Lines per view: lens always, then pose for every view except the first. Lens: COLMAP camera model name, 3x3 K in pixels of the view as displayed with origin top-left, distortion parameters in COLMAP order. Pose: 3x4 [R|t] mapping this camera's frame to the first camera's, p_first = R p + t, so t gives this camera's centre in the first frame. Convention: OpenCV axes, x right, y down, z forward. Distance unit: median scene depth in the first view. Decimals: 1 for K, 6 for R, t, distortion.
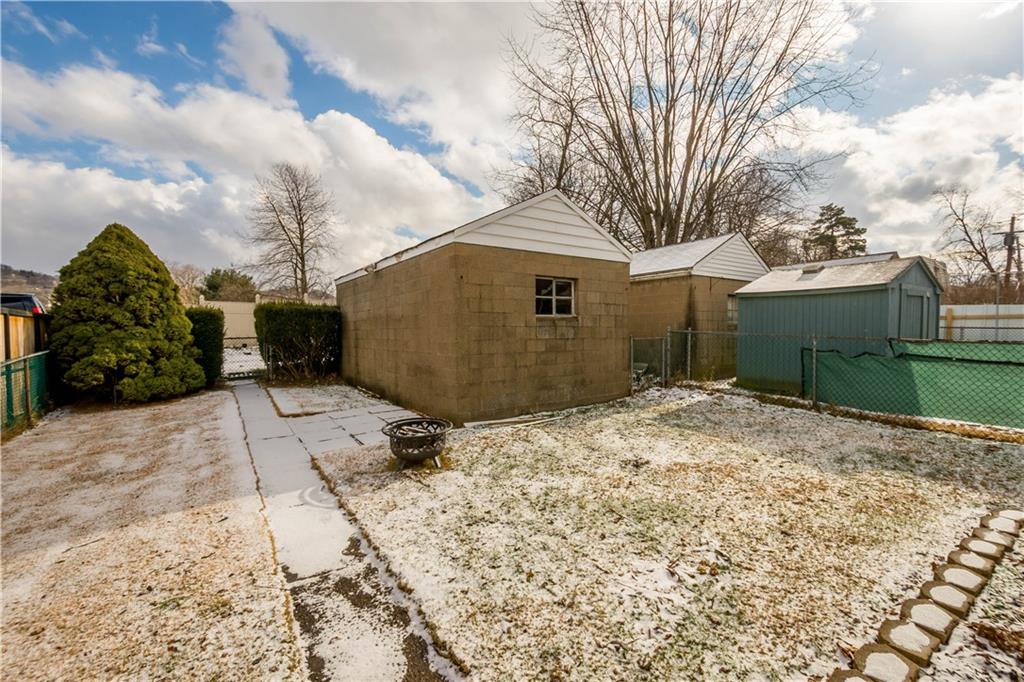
lens RADIAL K [[448.4, 0, 513.5], [0, 448.4, 331.6], [0, 0, 1]] dist [0.000294, -0.000166]
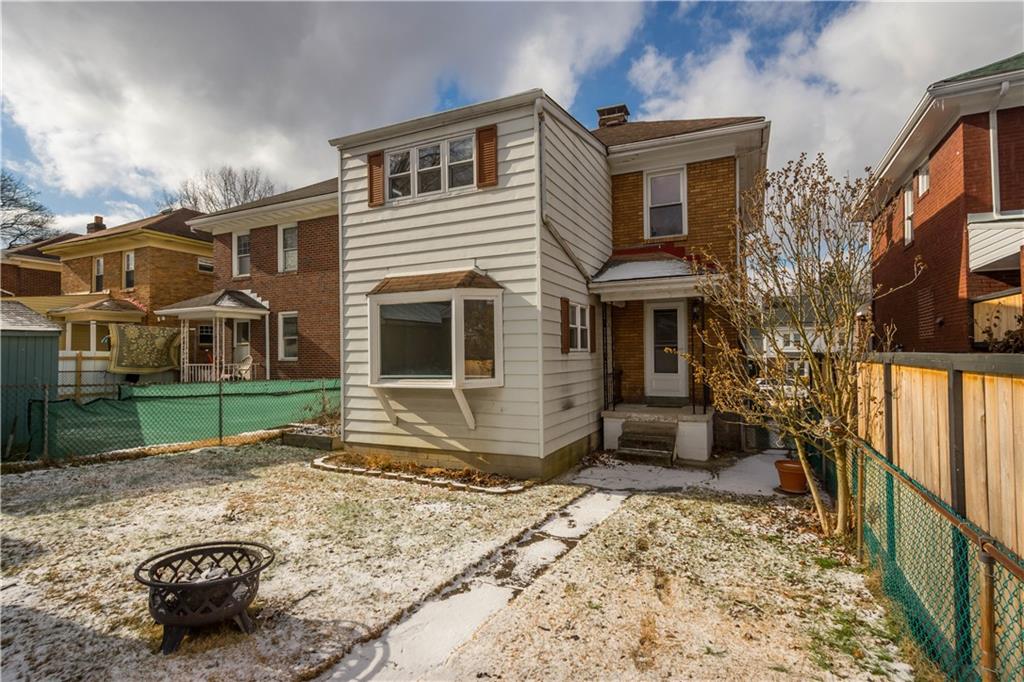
lens RADIAL K [[535.0, 0, 512.0], [0, 535.0, 341.0], [0, 0, 1]] dist [0.001534, 0.000253]
pose [[-0.497721, 0.032344, 0.866734, -1.443679], [0.011304, 0.999461, -0.030806, -0.070690], [-0.867264, -0.005535, -0.497818, 1.421992]]
